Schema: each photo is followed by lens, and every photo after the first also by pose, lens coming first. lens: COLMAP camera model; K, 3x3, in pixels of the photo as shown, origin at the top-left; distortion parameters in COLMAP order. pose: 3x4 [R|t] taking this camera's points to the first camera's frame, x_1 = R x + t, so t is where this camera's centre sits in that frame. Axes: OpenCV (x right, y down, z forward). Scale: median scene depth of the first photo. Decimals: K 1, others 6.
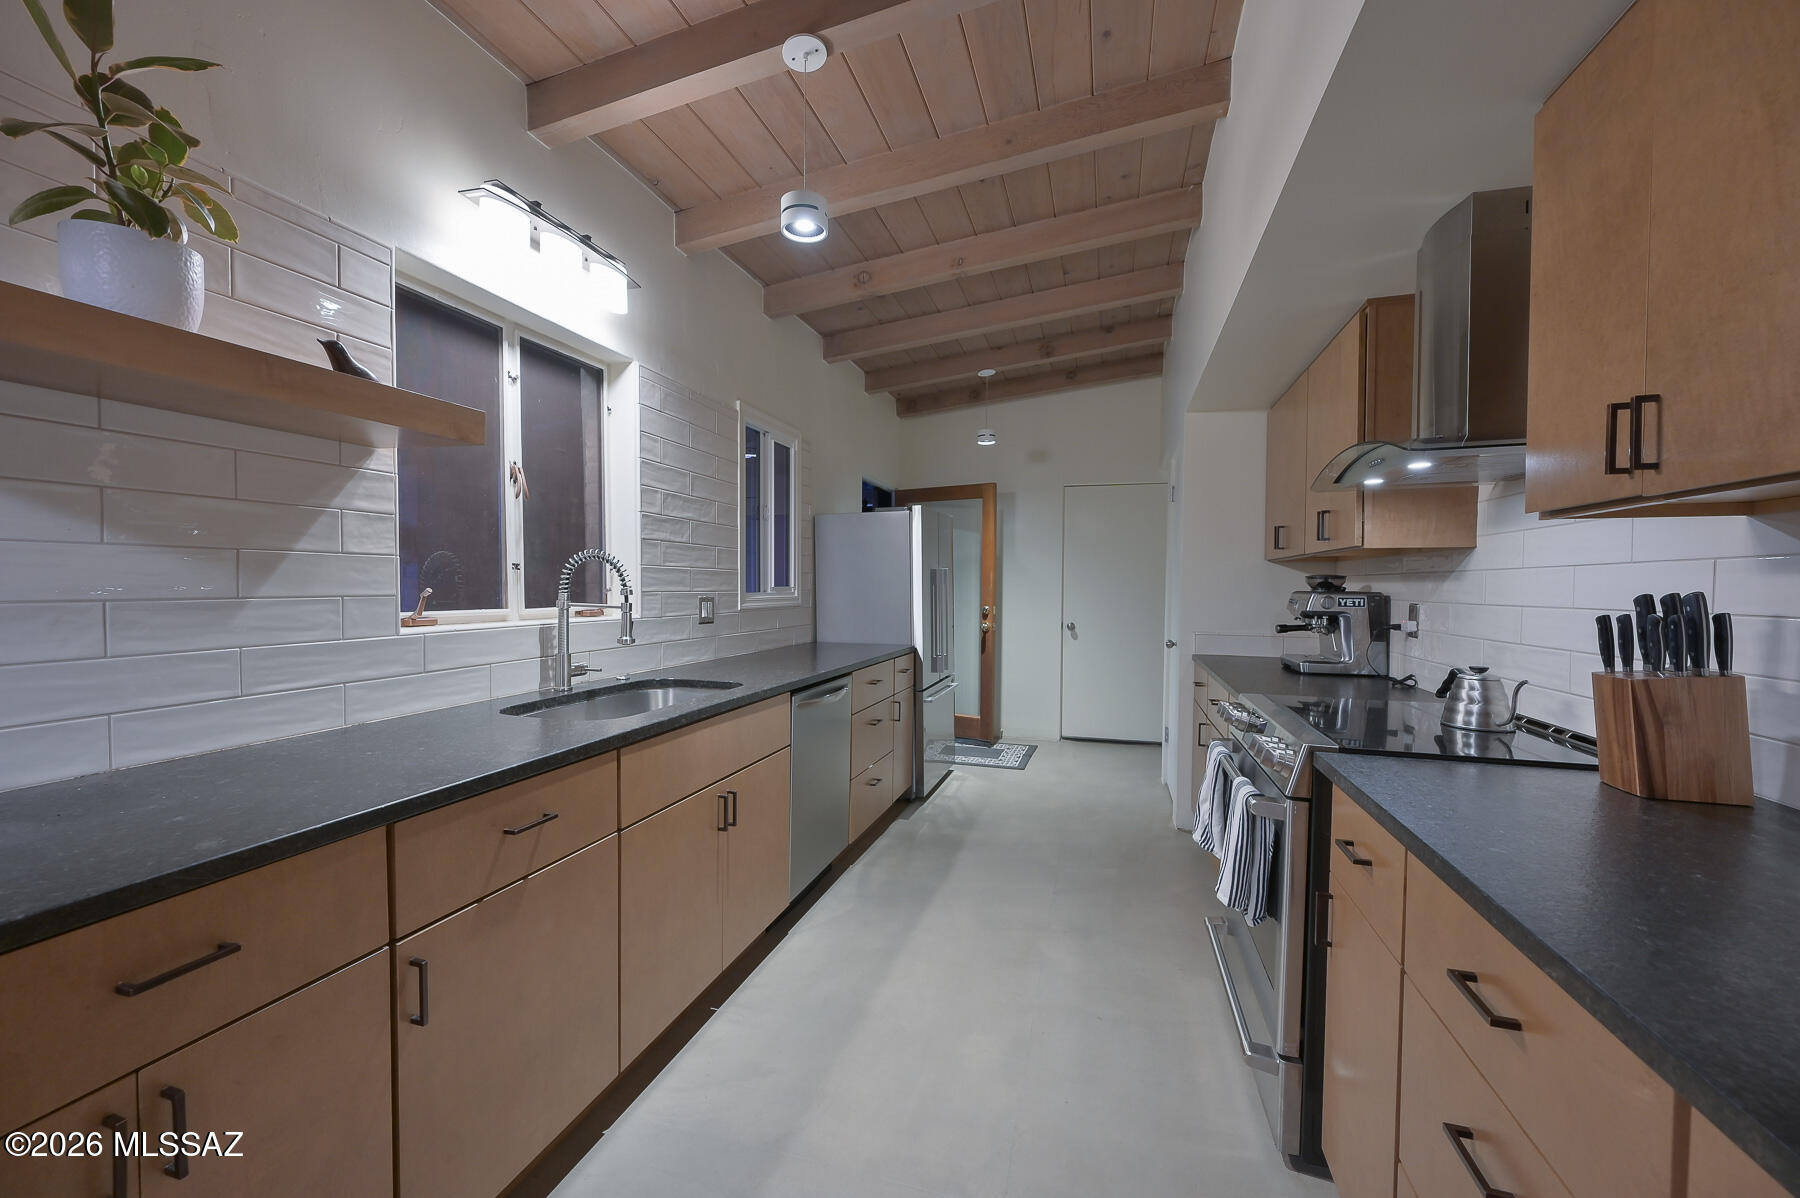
lens RADIAL K [[704.7, 0, 899.7], [0, 704.7, 604.9], [0, 0, 1]] dist [0.001519, -0.000298]
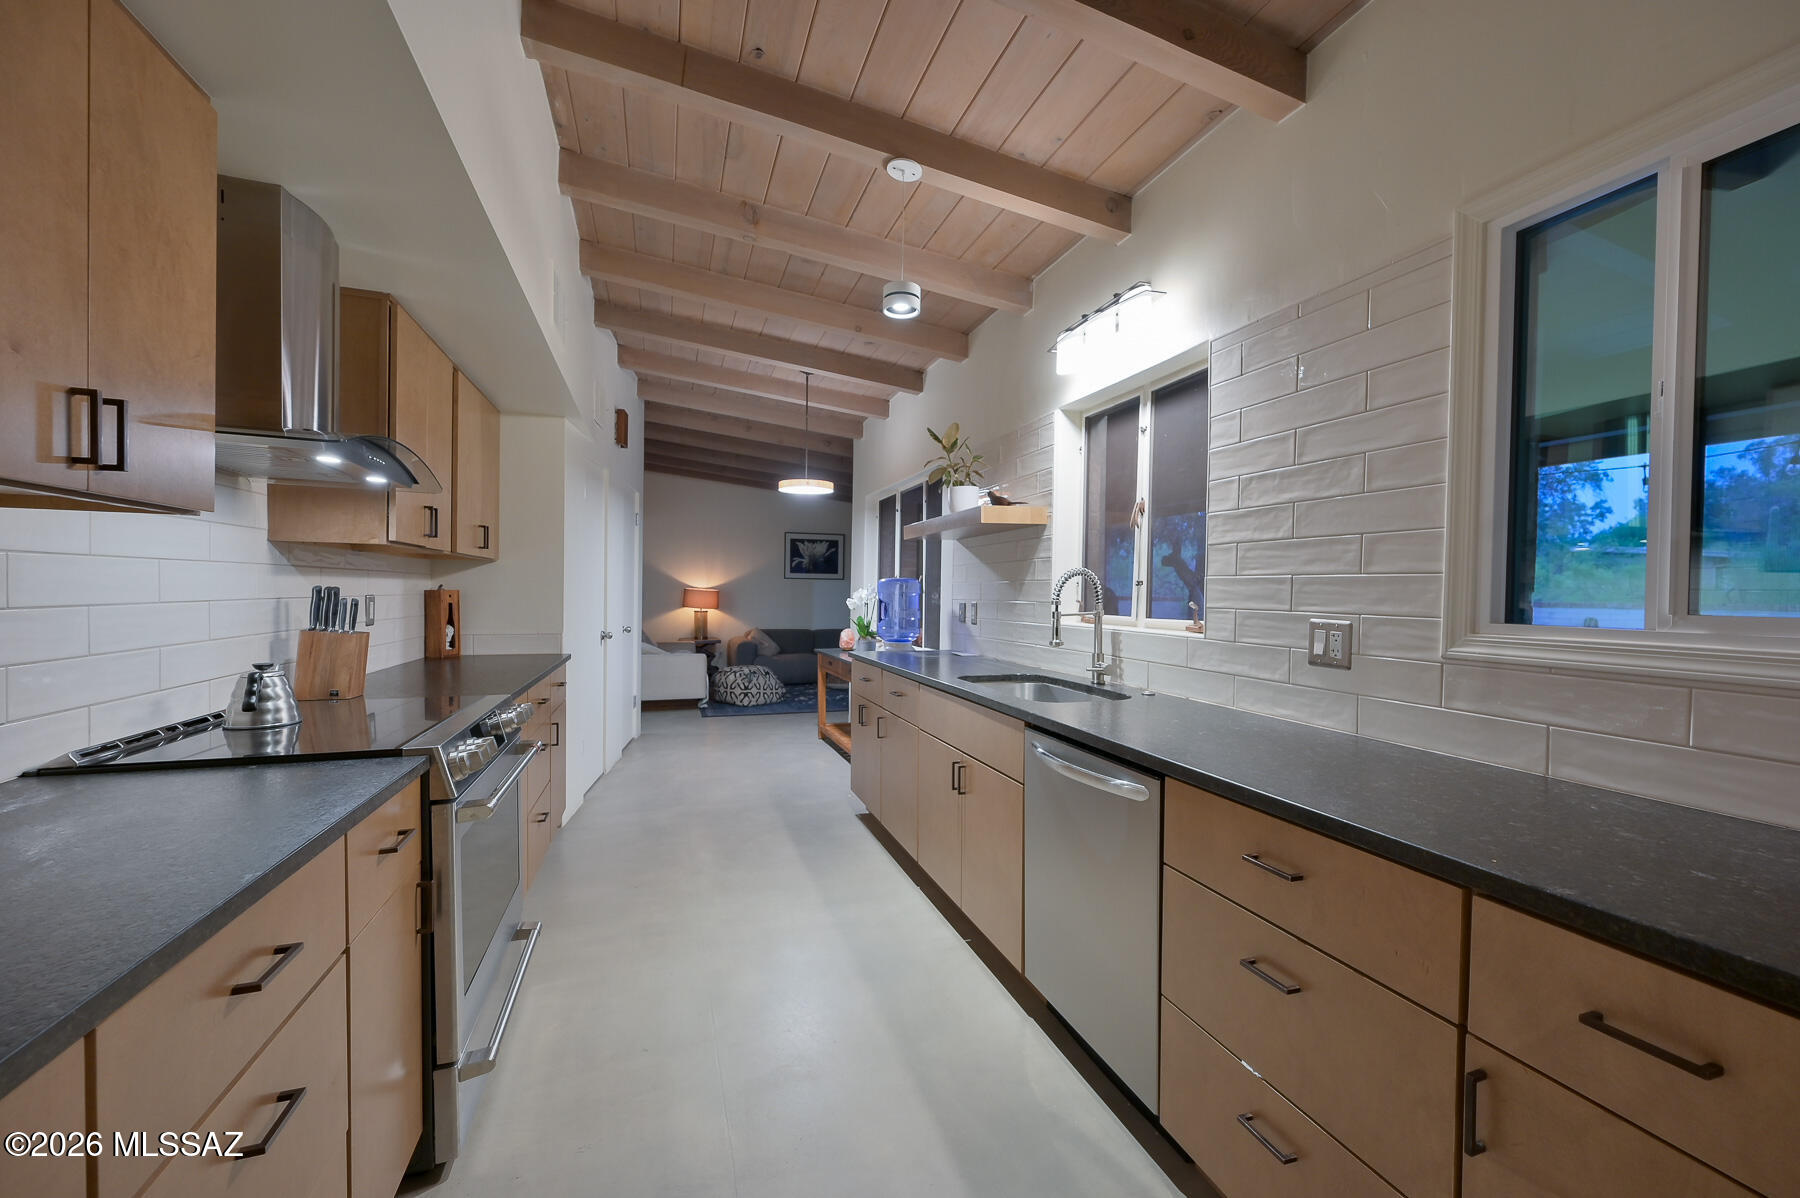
lens RADIAL K [[704.7, 0, 876.6], [0, 704.7, 598.1], [0, 0, 1]] dist [0.001519, -0.000298]
pose [[-0.831301, -0.013722, -0.555653, 0.463870], [-0.036125, 0.998915, 0.029378, -0.043533], [0.554647, 0.044495, -0.830895, 1.587839]]
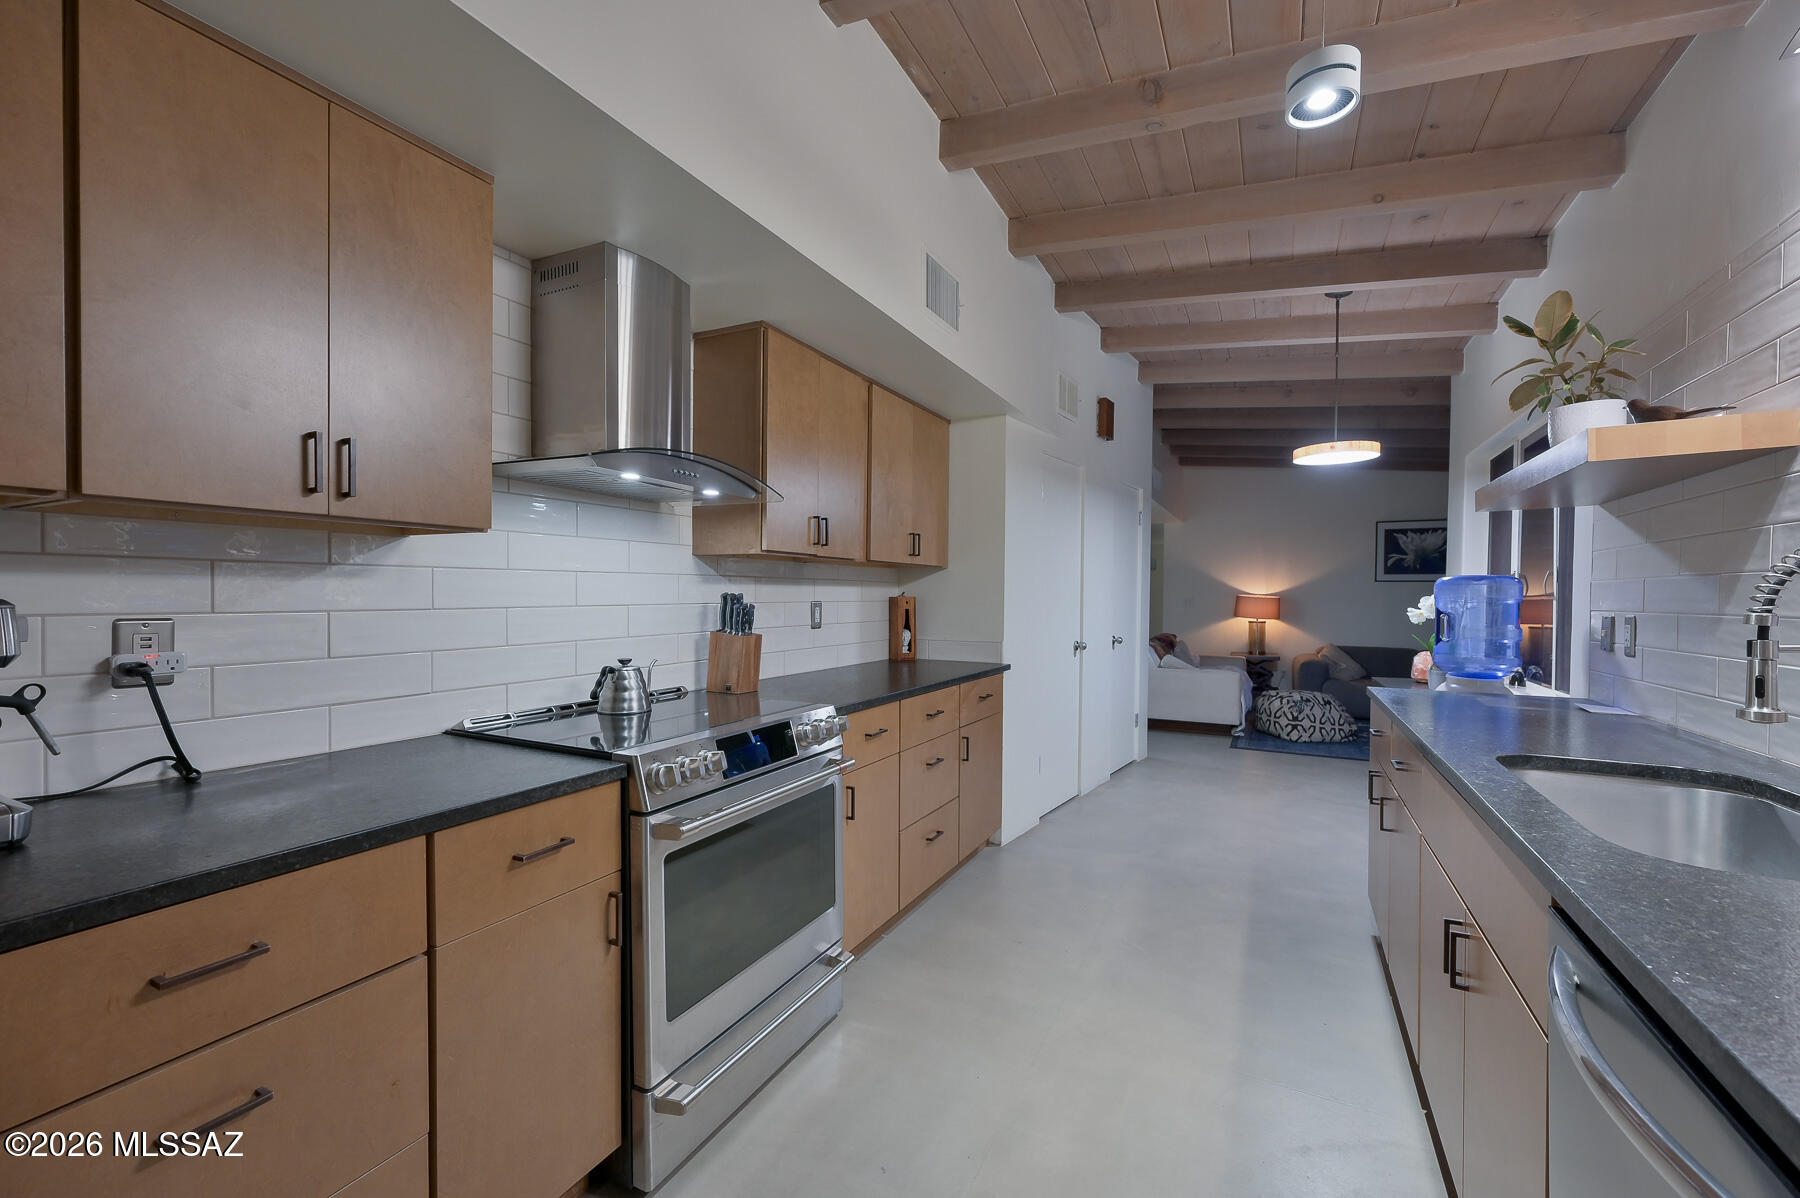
lens RADIAL K [[704.7, 0, 907.0], [0, 704.7, 600.9], [0, 0, 1]] dist [0.001519, -0.000298]
pose [[-0.980816, -0.017685, 0.194134, 0.101568], [-0.009886, 0.999108, 0.041066, -0.040030], [-0.194687, 0.038358, -0.980115, 1.405984]]
